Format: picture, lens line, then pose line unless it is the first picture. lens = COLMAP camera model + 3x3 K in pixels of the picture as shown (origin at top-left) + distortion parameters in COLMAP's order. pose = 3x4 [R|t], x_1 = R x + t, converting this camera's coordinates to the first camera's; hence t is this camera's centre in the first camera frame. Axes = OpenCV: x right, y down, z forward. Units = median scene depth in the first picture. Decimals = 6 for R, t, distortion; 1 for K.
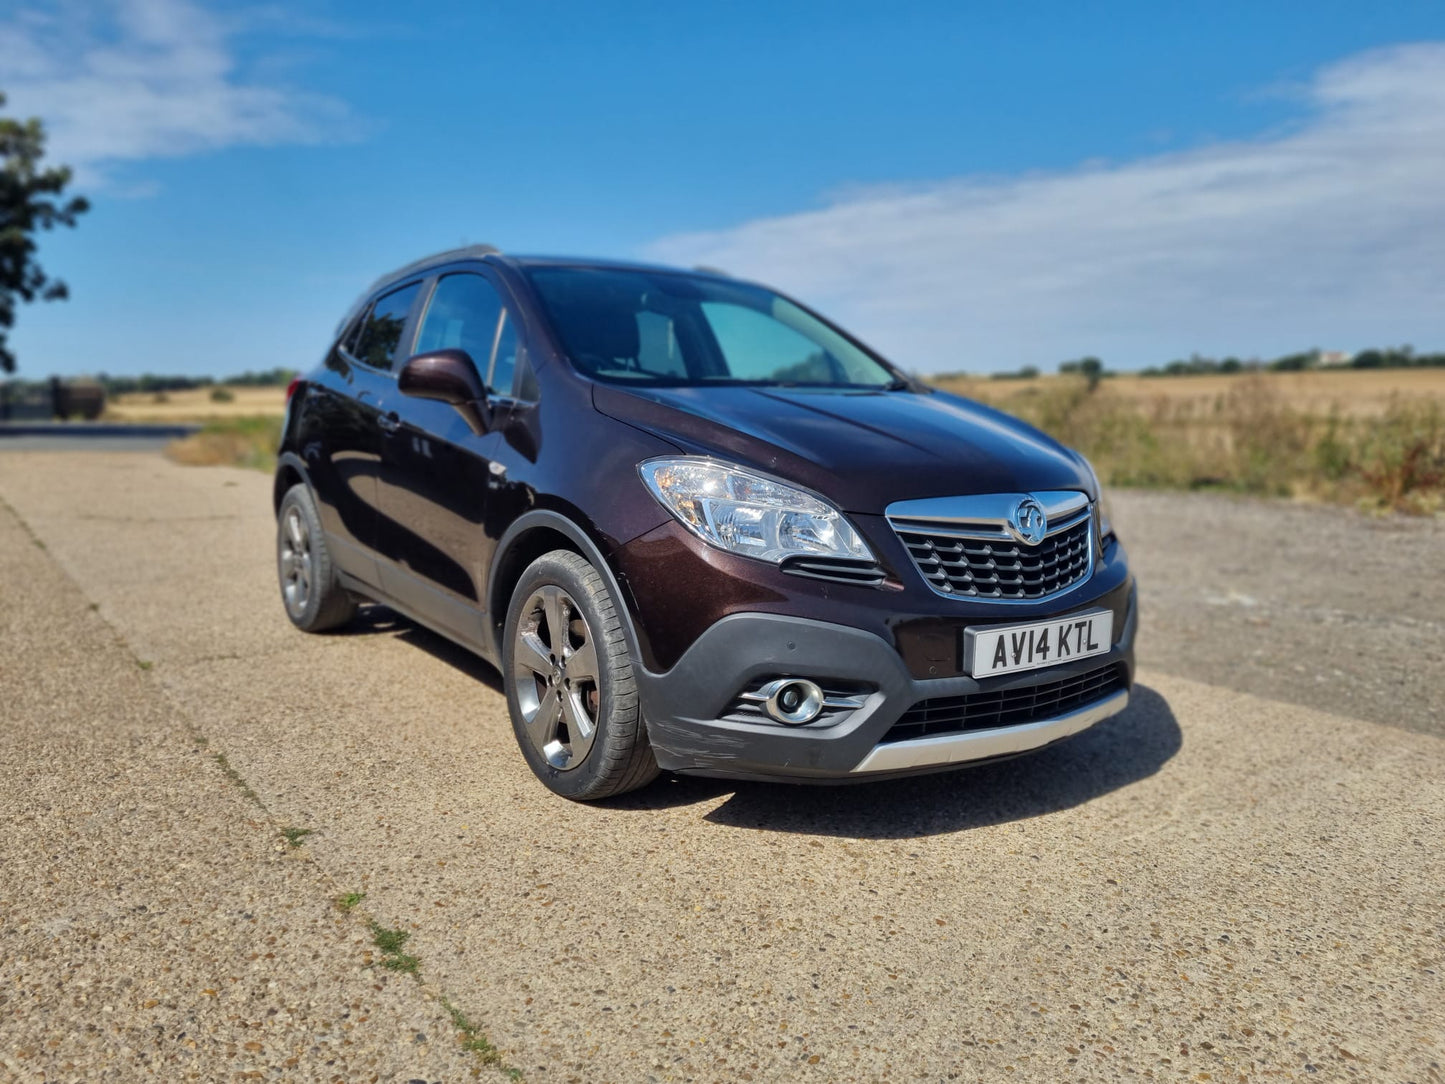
lens RADIAL K [[1092.8, 0, 714.8], [0, 1092.8, 524.5], [0, 0, 1]] dist [0.037929, -0.004486]
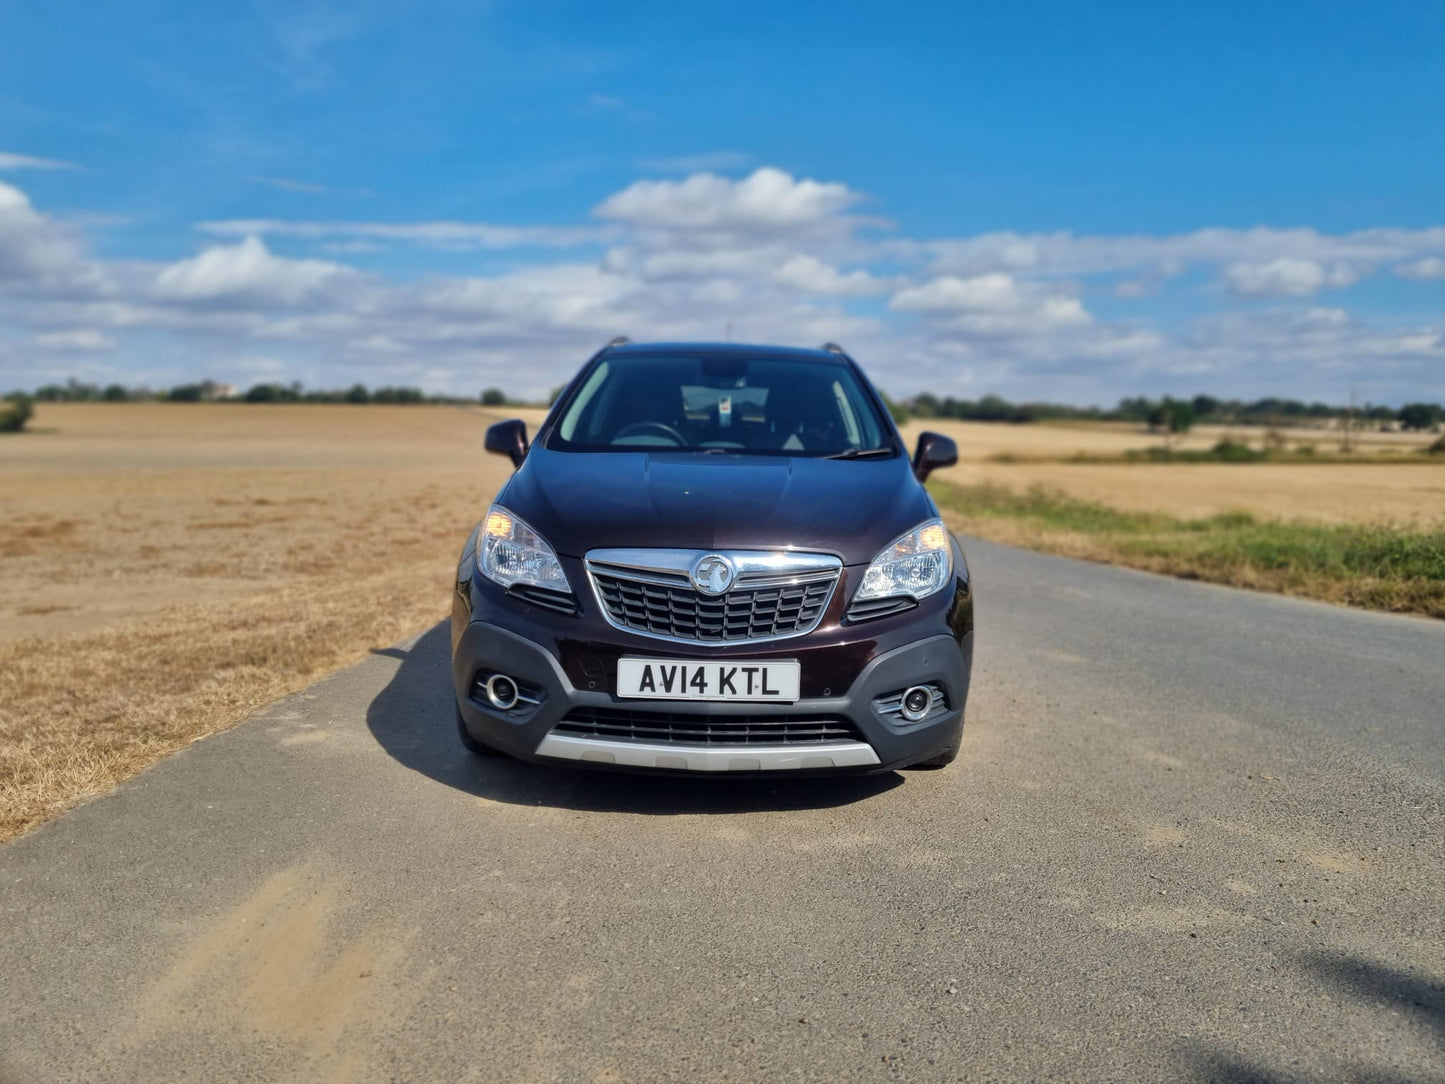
lens RADIAL K [[1096.1, 0, 748.0], [0, 1096.1, 529.4], [0, 0, 1]] dist [0.072271, -0.054004]
pose [[0.820336, 0.065509, -0.568118, 0.983597], [-0.082961, 0.996541, -0.004881, -0.049095], [0.565833, 0.051136, 0.822933, 0.053505]]
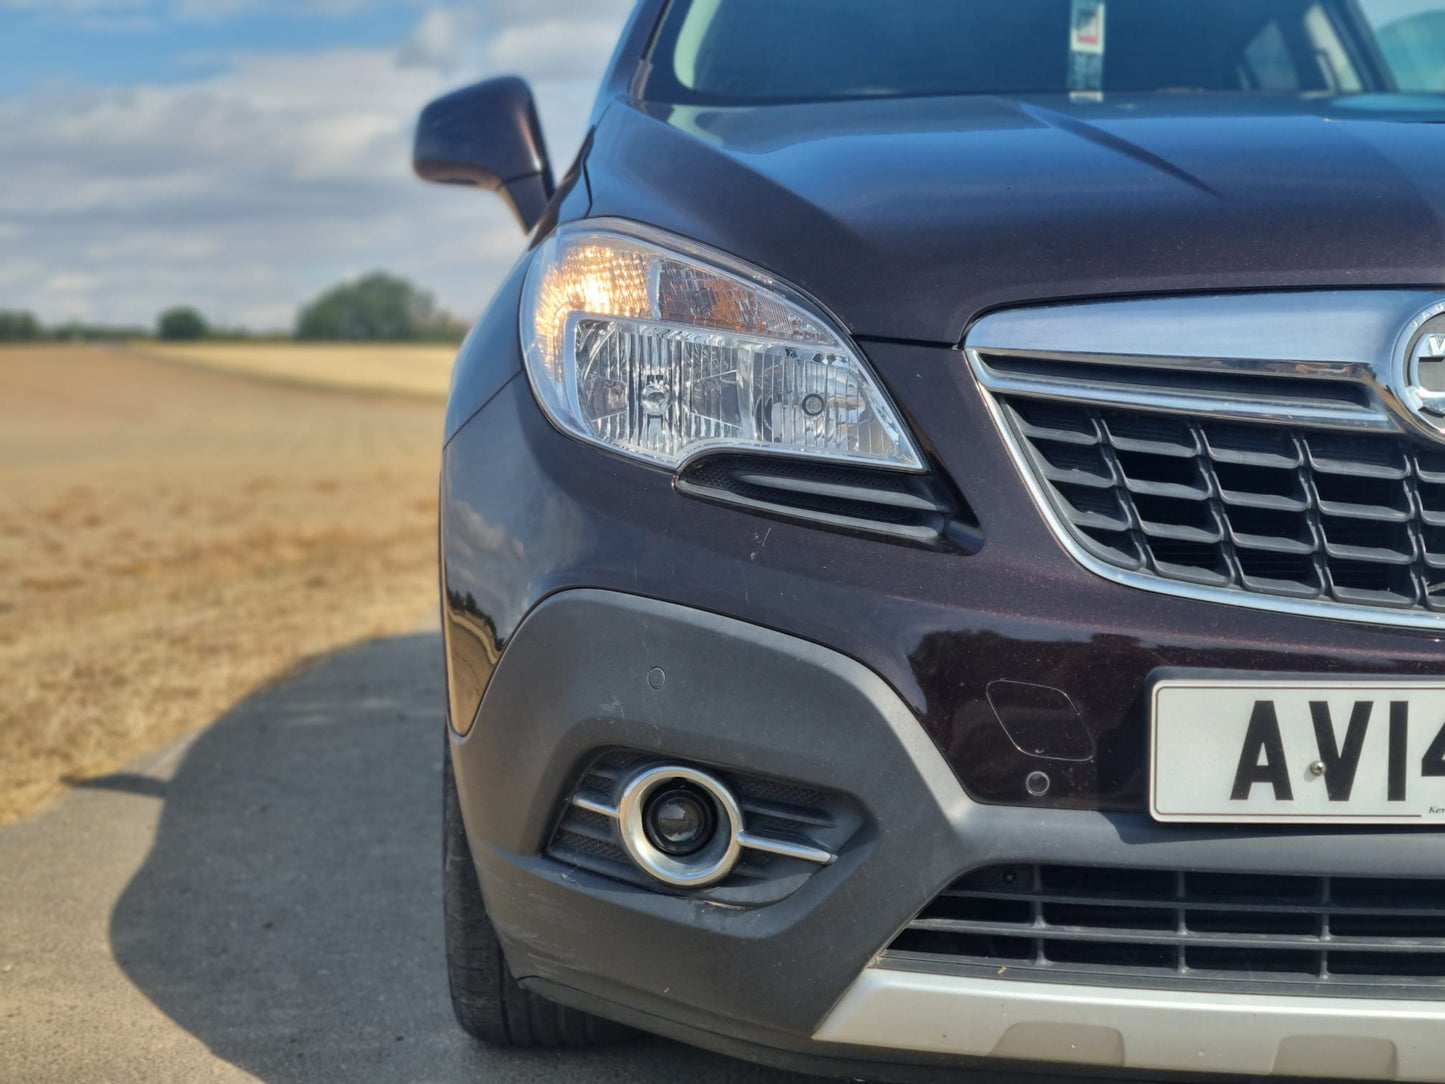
lens RADIAL K [[2184.9, 0, 722.5], [0, 2184.9, 542.0], [0, 0, 1]] dist [0.040359, 0.099727]
pose [[0.830568, 0.030191, -0.556099, 0.469141], [-0.053186, 0.998266, -0.025240, 0.074771], [0.554372, 0.050540, 0.830733, 0.340786]]
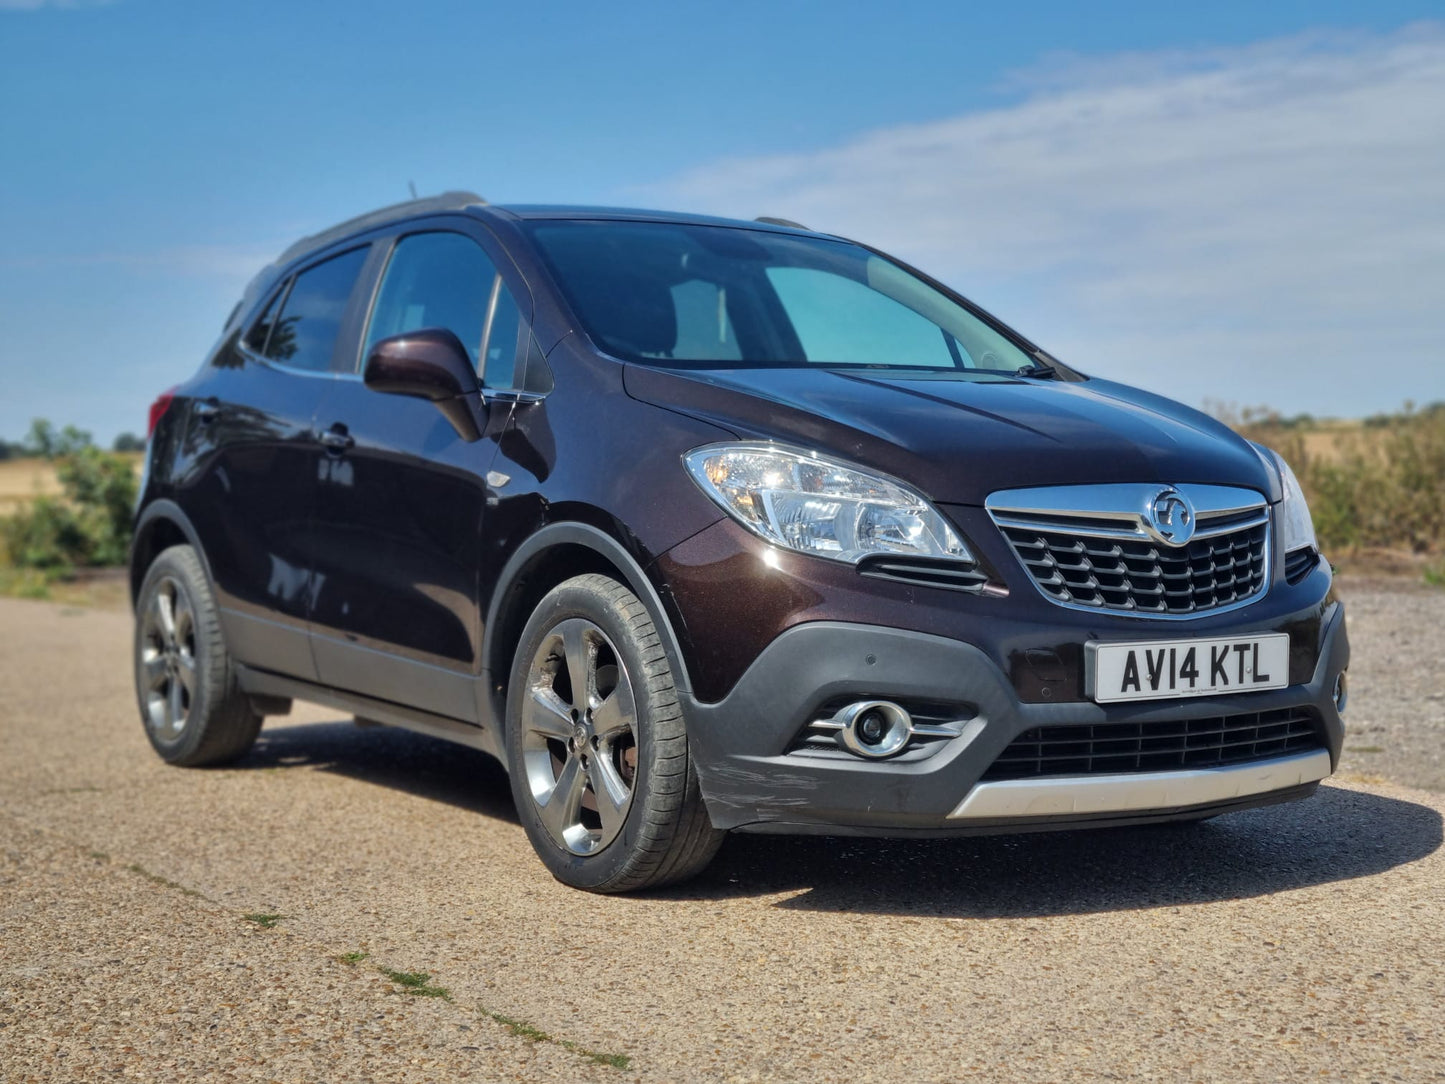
lens RADIAL K [[2184.9, 0, 722.5], [0, 2184.9, 542.0], [0, 0, 1]] dist [0.040359, 0.099727]
pose [[0.999038, -0.014813, -0.041287, 0.024822], [0.011252, 0.996302, -0.085179, 0.148207], [0.042396, 0.084632, 0.995510, -0.609434]]
